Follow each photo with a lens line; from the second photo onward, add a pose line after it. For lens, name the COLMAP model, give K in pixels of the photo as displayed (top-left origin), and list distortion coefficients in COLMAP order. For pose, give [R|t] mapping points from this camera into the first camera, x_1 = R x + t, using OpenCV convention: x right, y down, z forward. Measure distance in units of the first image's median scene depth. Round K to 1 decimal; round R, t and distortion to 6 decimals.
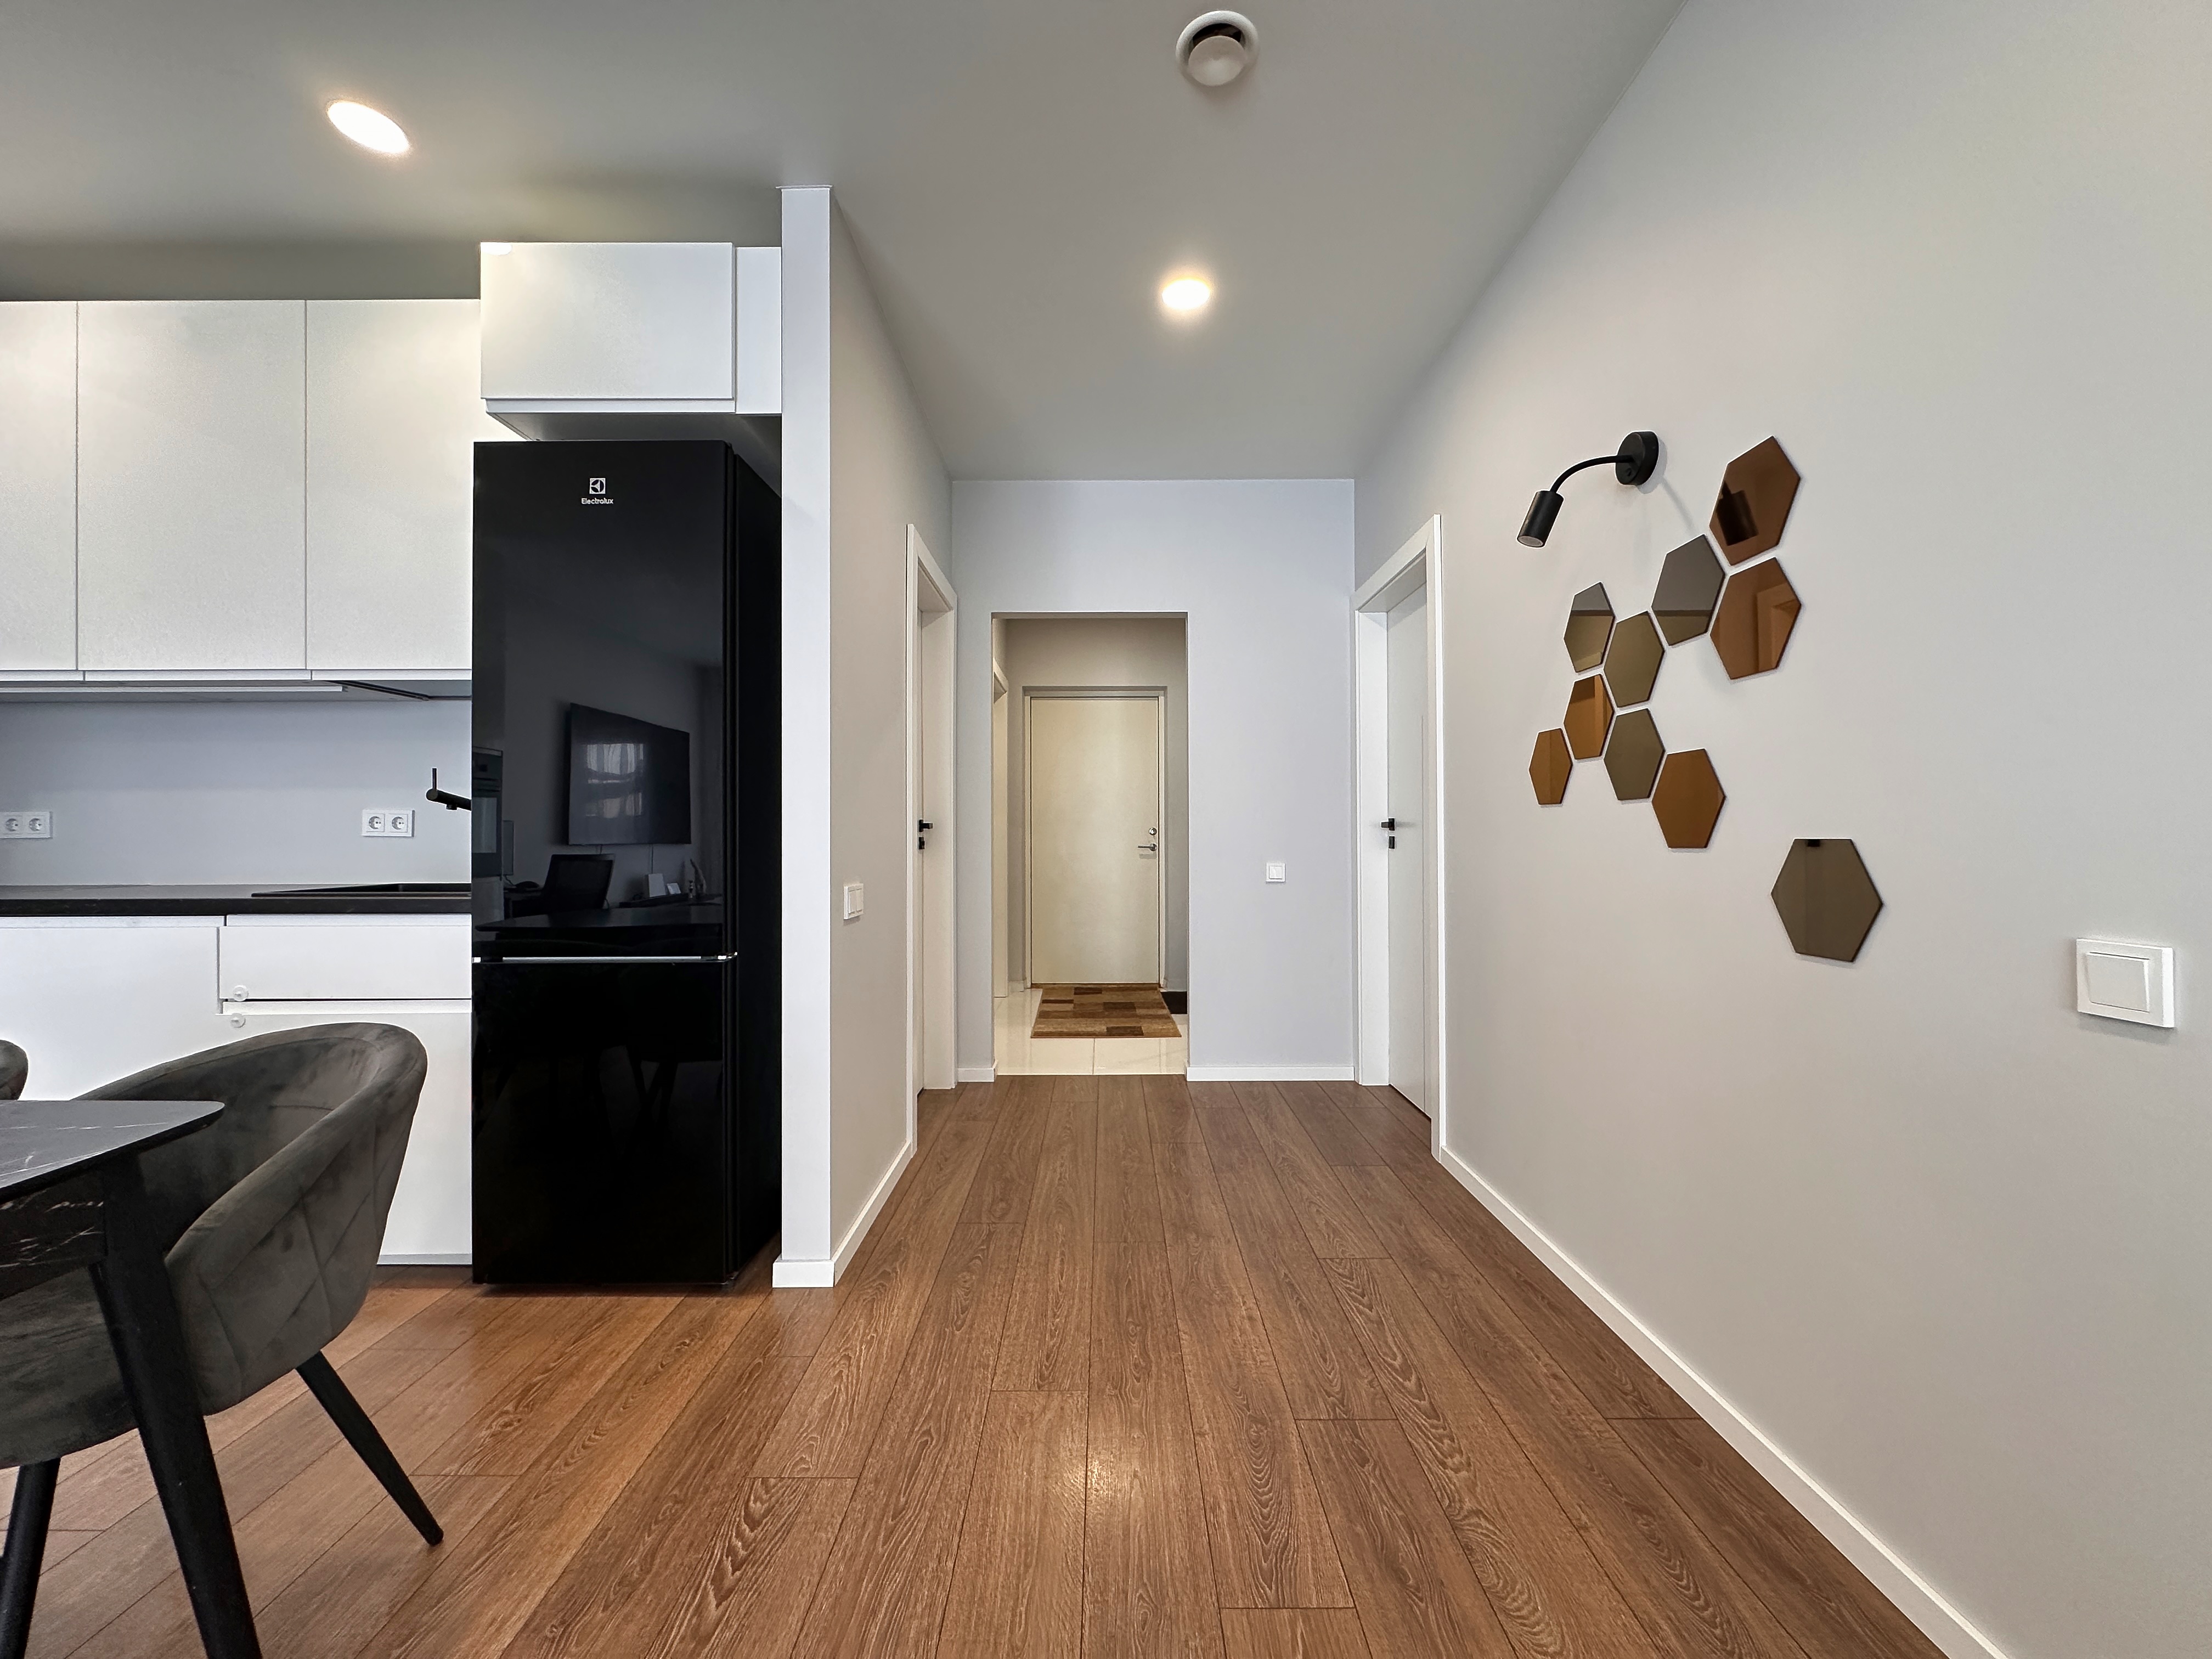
lens RADIAL K [[881.6, 0, 1105.1], [0, 881.6, 829.9], [0, 0, 1]] dist [-0.003389, 0.000953]
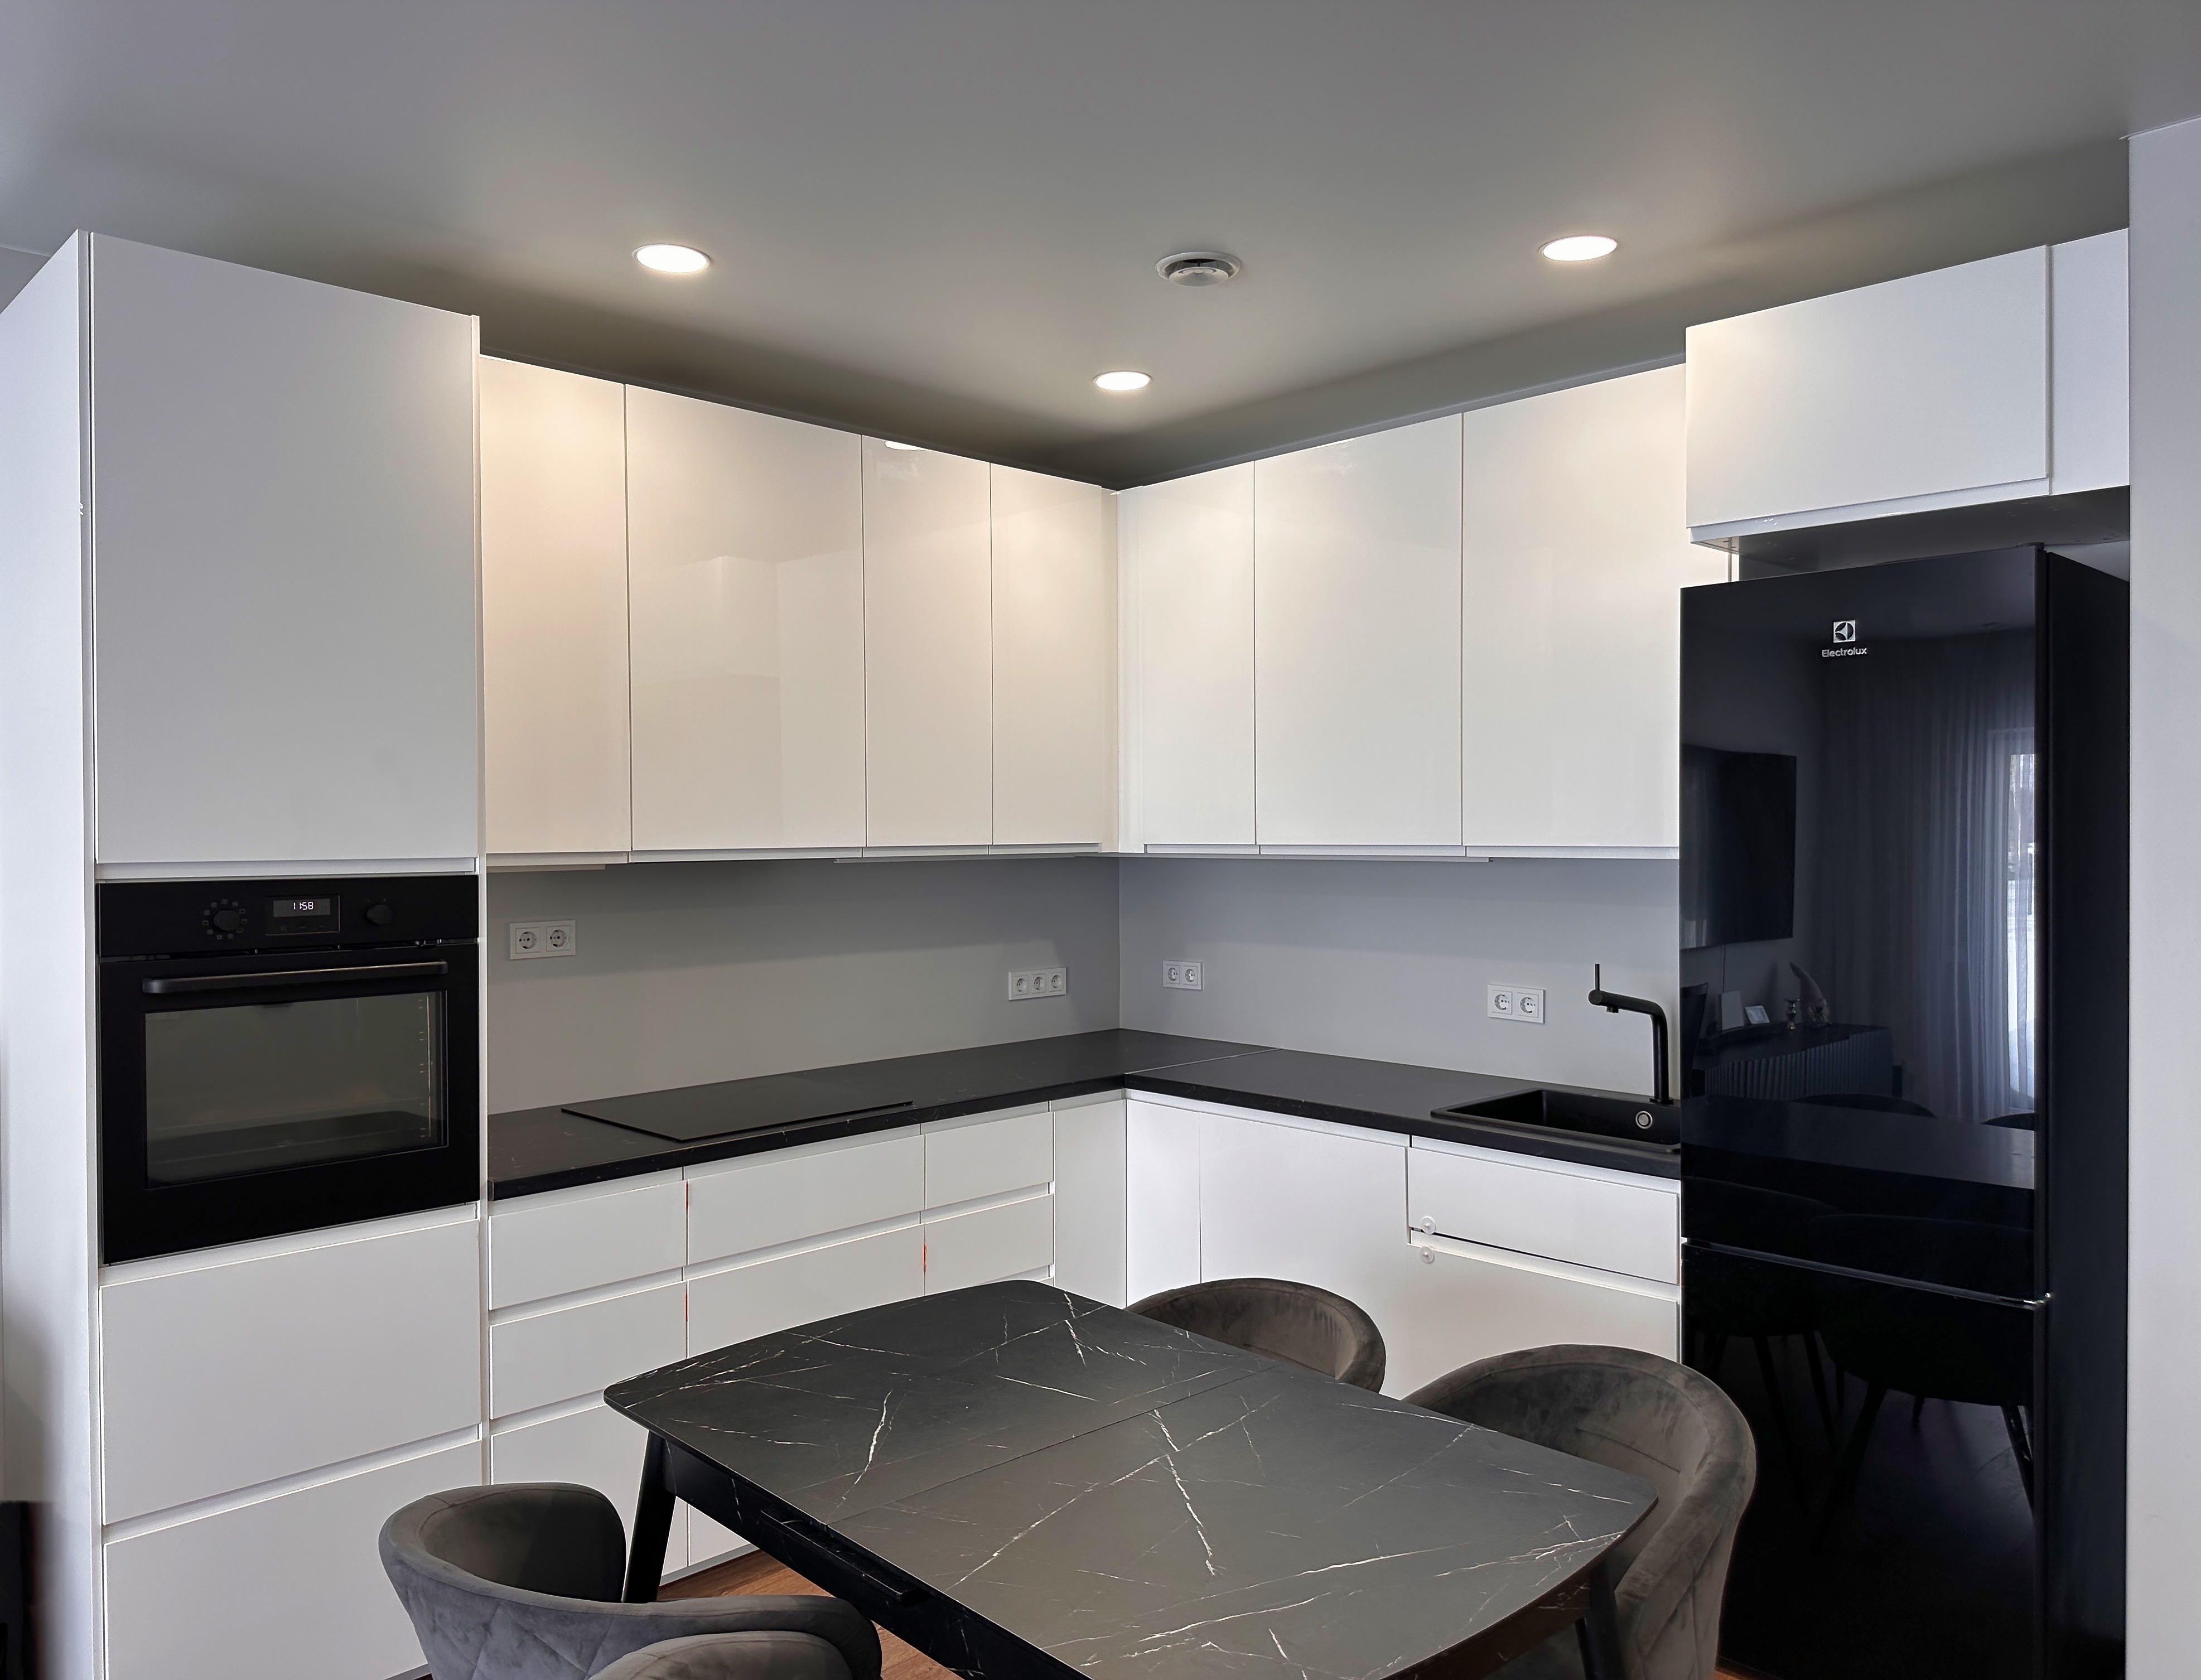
lens RADIAL K [[1592.1, 0, 1088.1], [0, 1592.1, 849.3], [0, 0, 1]] dist [0.050436, -0.064328]
pose [[0.697043, 0.009755, -0.716963, -0.052249], [0.008055, 0.999738, 0.021433, -0.242207], [0.716984, -0.020715, 0.696782, -0.395120]]
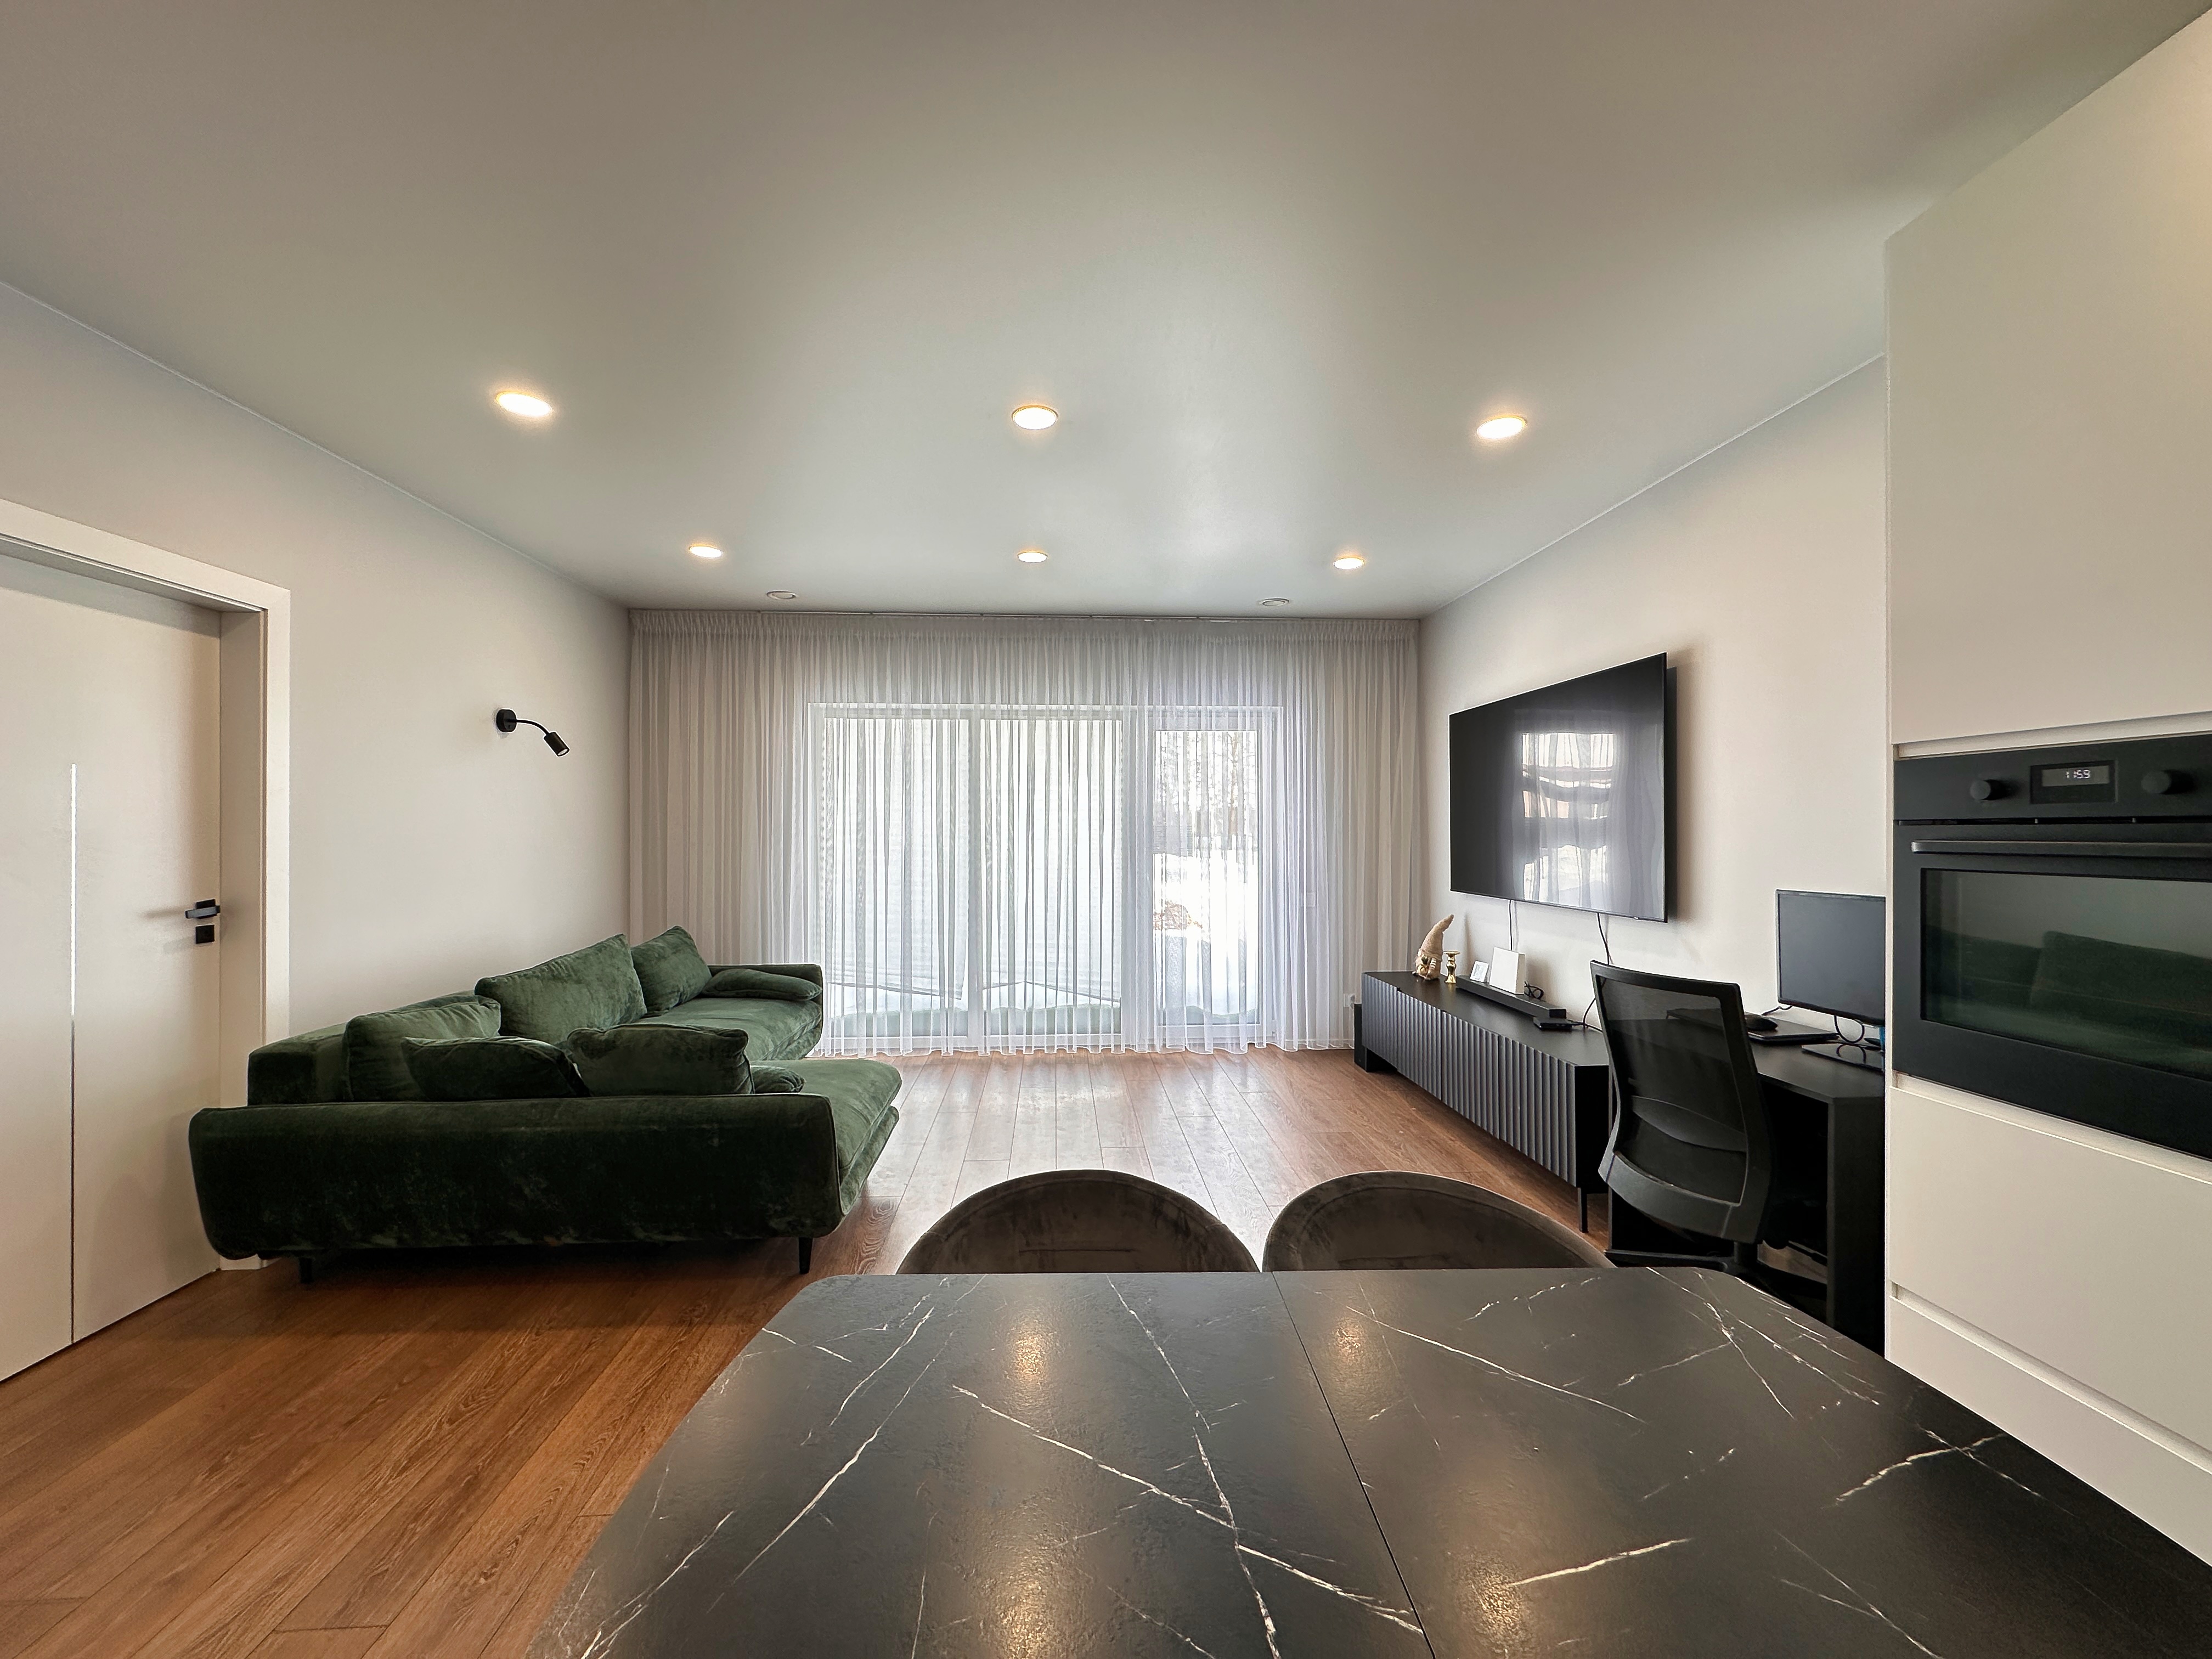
lens RADIAL K [[881.6, 0, 1105.1], [0, 881.6, 829.9], [0, 0, 1]] dist [-0.003389, 0.000953]
pose [[-0.998151, 0.003626, -0.060679, -0.649045], [0.004175, 0.999951, -0.008925, -0.127786], [0.060644, -0.009162, -0.998117, 0.685315]]
